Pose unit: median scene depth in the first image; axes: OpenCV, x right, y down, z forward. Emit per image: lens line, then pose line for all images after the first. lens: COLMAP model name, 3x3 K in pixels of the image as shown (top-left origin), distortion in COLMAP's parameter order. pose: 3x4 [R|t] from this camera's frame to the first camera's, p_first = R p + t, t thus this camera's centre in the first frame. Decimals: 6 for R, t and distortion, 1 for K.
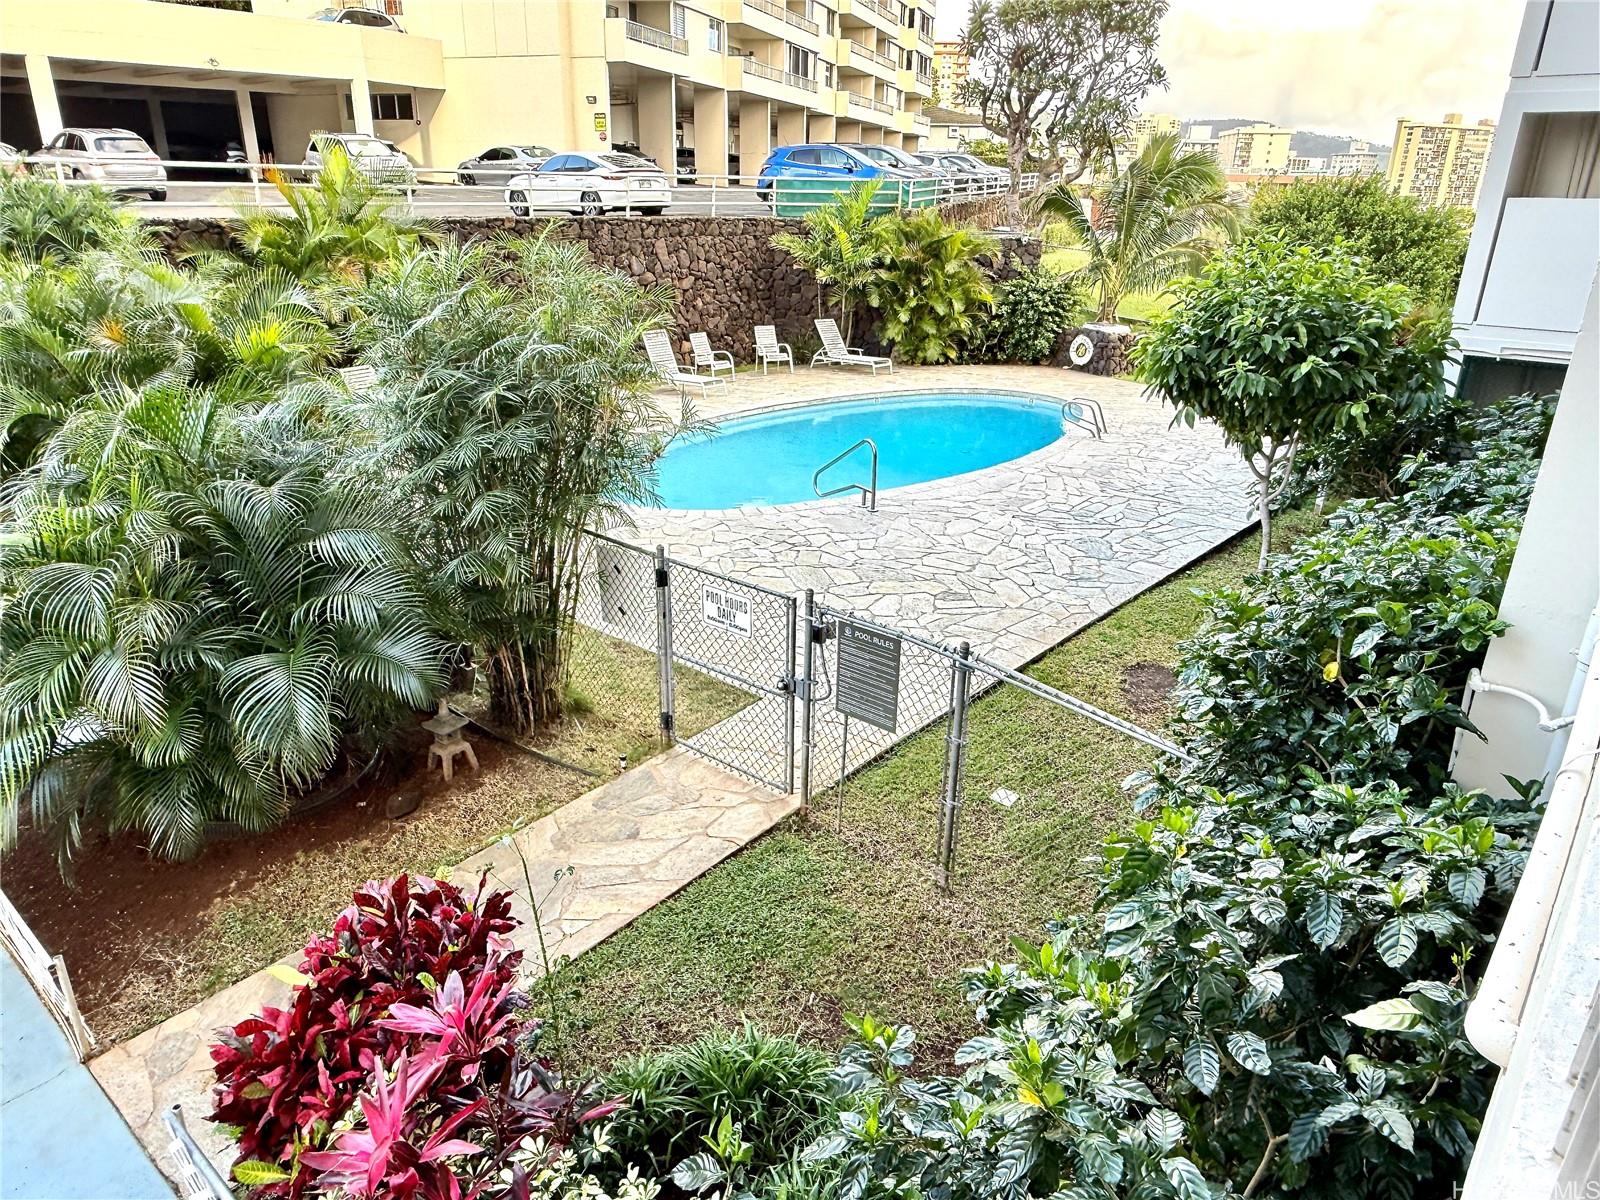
lens RADIAL K [[1054.4, 0, 800.0], [0, 1054.4, 600.0], [0, 0, 1]] dist [0.000425, 0.000042]
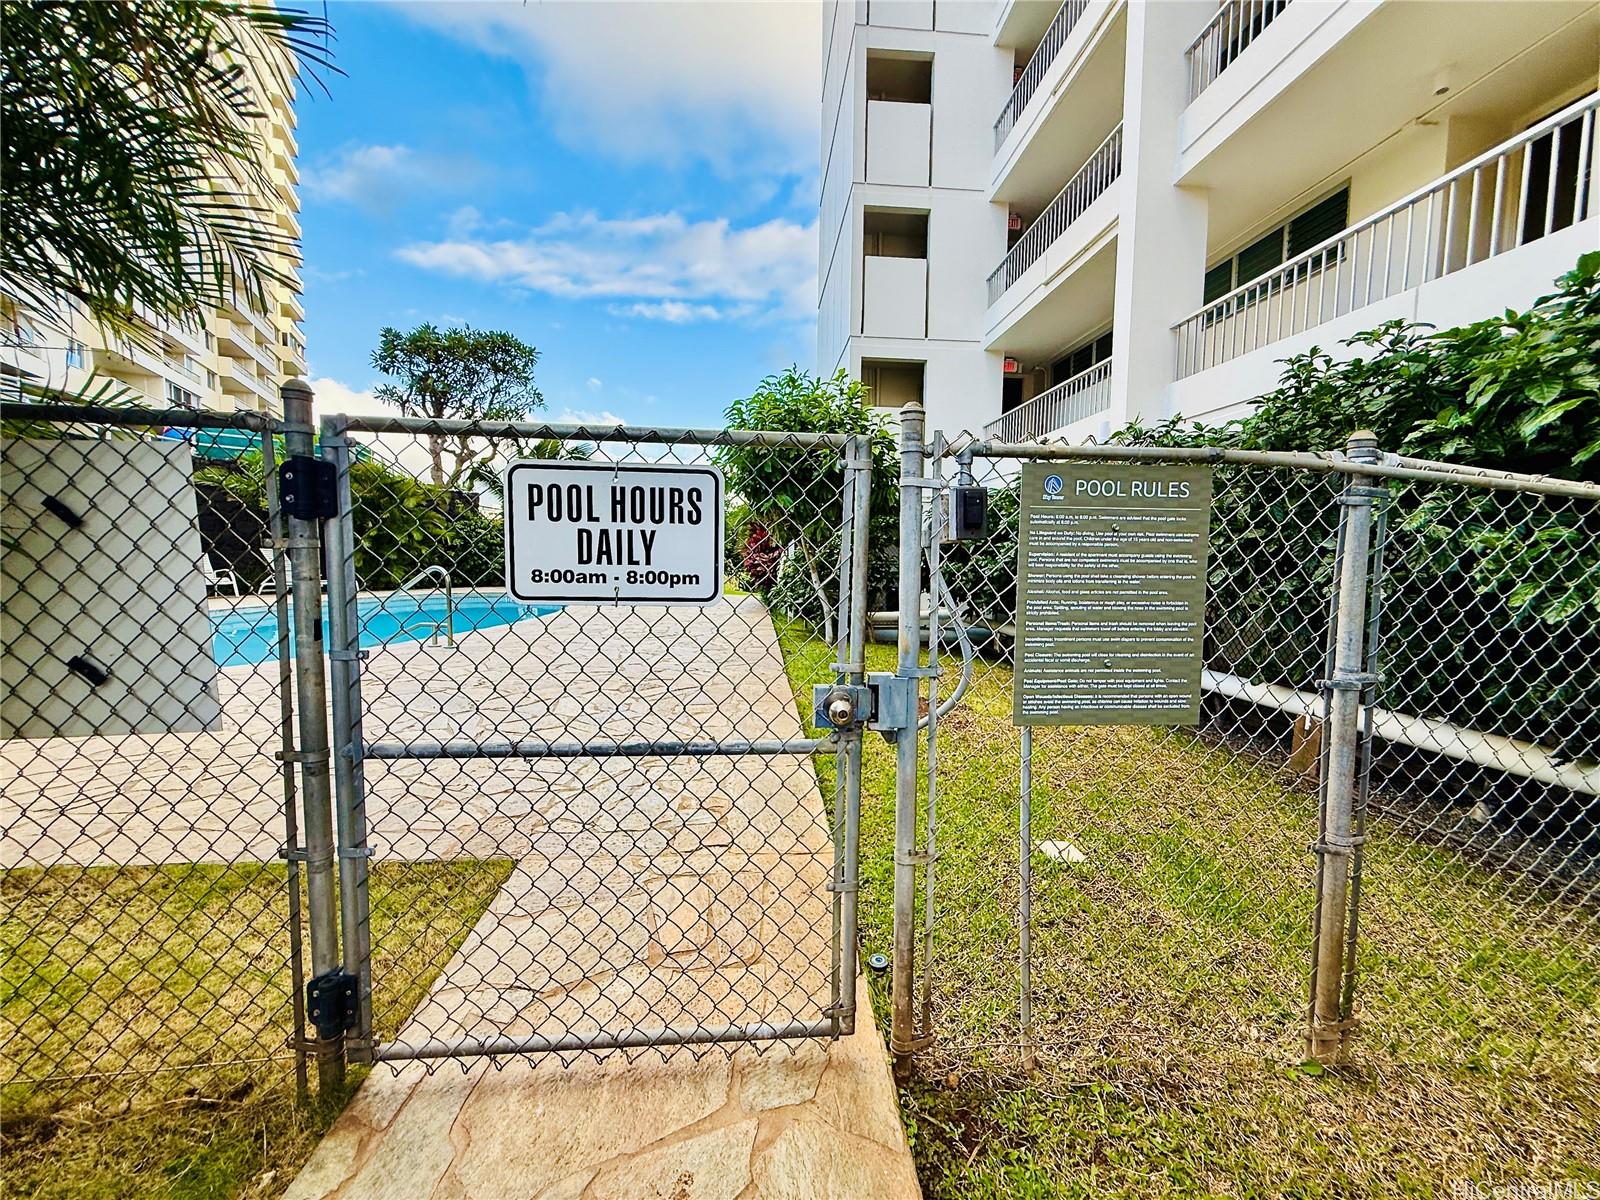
lens RADIAL K [[633.6, 0, 800.0], [0, 633.6, 600.0], [0, 0, 1]] dist [-0.001253, -0.000069]
pose [[0.707289, -0.061367, 0.704256, -0.051887], [0.257477, 0.950160, -0.175791, 0.024282], [-0.658368, 0.305665, 0.687838, 0.256335]]
